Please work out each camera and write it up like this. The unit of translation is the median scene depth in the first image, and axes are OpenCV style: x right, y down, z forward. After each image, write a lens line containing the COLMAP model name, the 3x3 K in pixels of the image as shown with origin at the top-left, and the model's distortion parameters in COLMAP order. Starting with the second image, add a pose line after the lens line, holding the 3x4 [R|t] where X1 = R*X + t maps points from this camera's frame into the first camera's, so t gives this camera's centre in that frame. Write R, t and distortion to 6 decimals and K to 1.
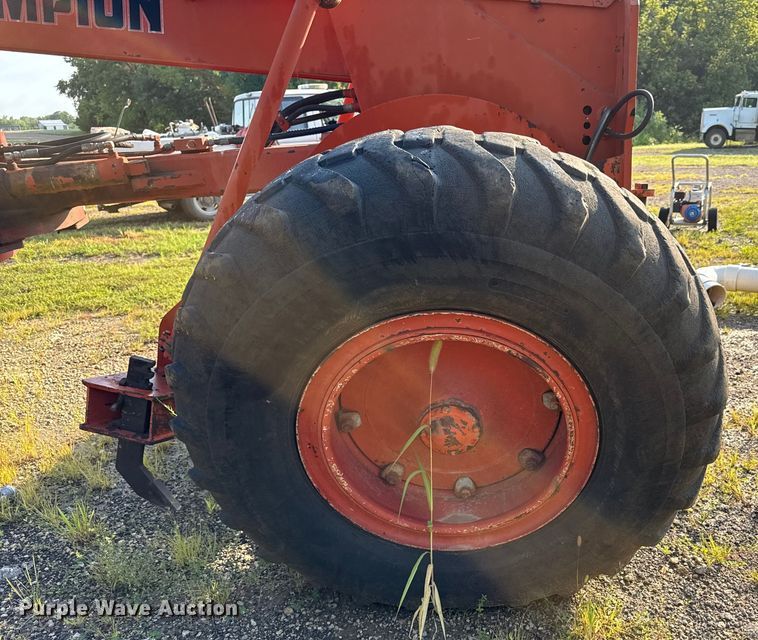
lens RADIAL K [[699.6, 0, 497.1], [0, 699.6, 376.4], [0, 0, 1]] dist [-0.003355, 0.000000]
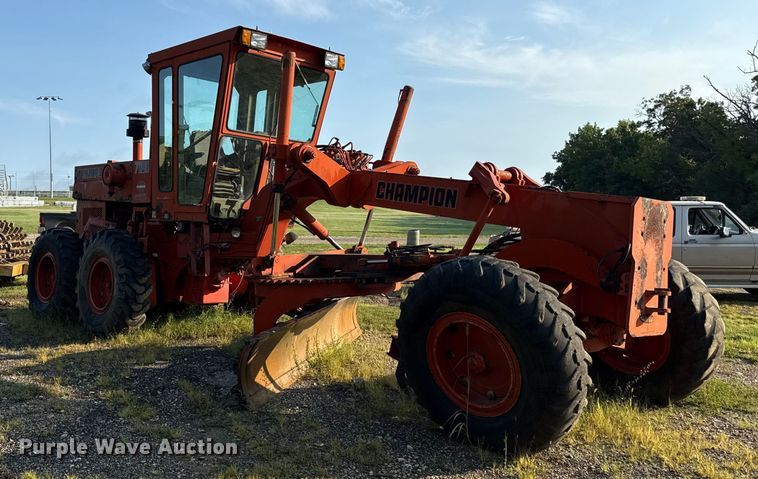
lens RADIAL K [[751.3, 0, 301.1], [0, 751.3, 238.8], [0, 0, 1]] dist [0.124253, 0.000000]
pose [[0.665030, 0.054996, -0.744789, 1.459346], [-0.278827, 0.943455, -0.179302, 0.306348], [0.692813, 0.326908, 0.642760, -1.343237]]
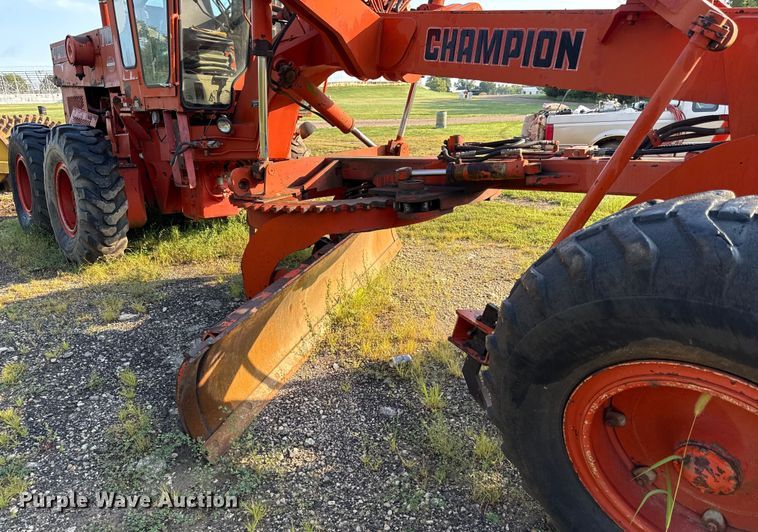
lens RADIAL K [[541.0, 0, 377.1], [0, 541.0, 290.1], [0, 0, 1]] dist [0.052761, -0.050382]
pose [[0.697451, 0.245026, -0.673442, 0.069199], [-0.240980, 0.965197, 0.101607, -0.131439], [0.674900, 0.091420, 0.732224, 0.035227]]
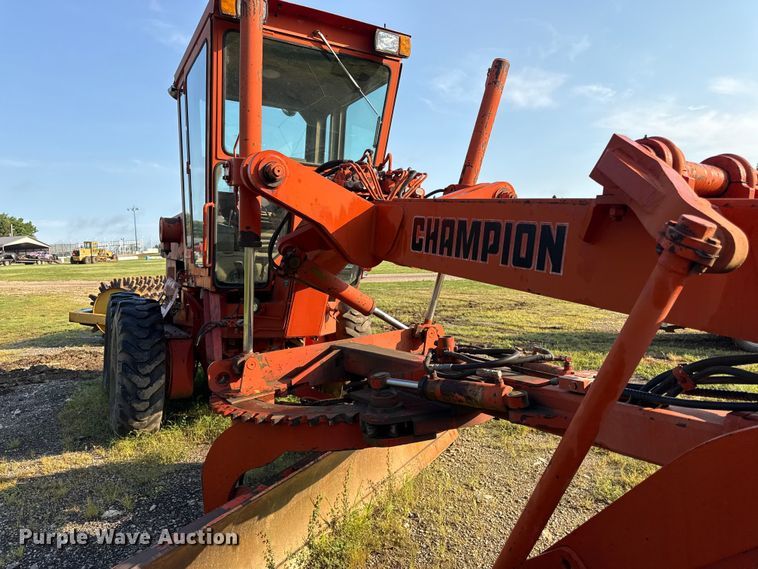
lens RADIAL K [[534.2, 0, 376.6], [0, 534.2, 278.4], [0, 0, 1]] dist [0.079529, -0.095626]
pose [[0.492180, 0.047468, -0.869198, 0.051516], [-0.280937, 0.953744, -0.106994, -0.419628], [0.823913, 0.296850, 0.482749, 0.543559]]
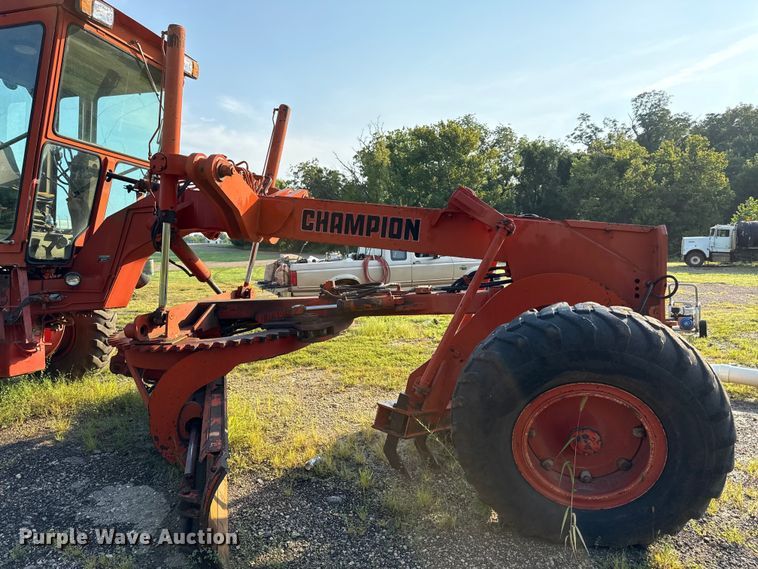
lens RADIAL K [[534.2, 0, 375.6], [0, 534.2, 278.5], [0, 0, 1]] dist [0.079529, -0.095626]
pose [[0.971127, 0.026530, -0.237082, -0.268008], [-0.090419, 0.960582, -0.262882, 0.080111], [0.220763, 0.276729, 0.935246, -0.671820]]
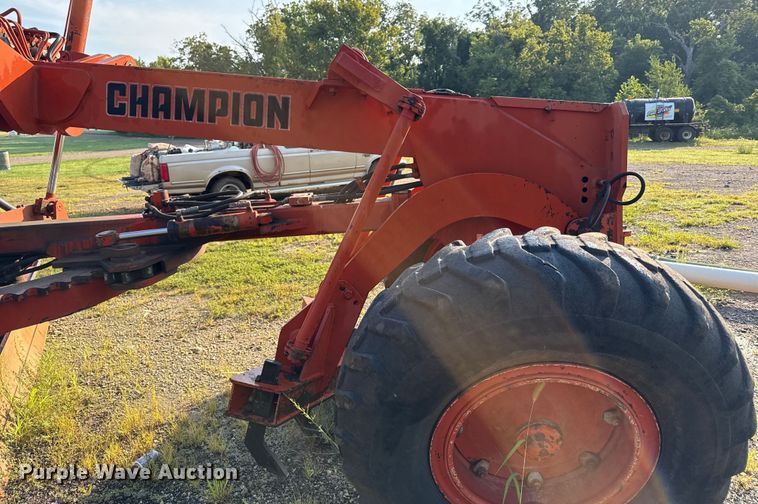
lens RADIAL K [[535.7, 0, 383.5], [0, 535.7, 223.7], [0, 0, 1]] dist [0.053250, -0.047138]
pose [[0.998686, 0.002002, -0.051214, -0.276552], [-0.010222, 0.986942, -0.160749, -0.146104], [0.050223, 0.161061, 0.985666, -0.089306]]
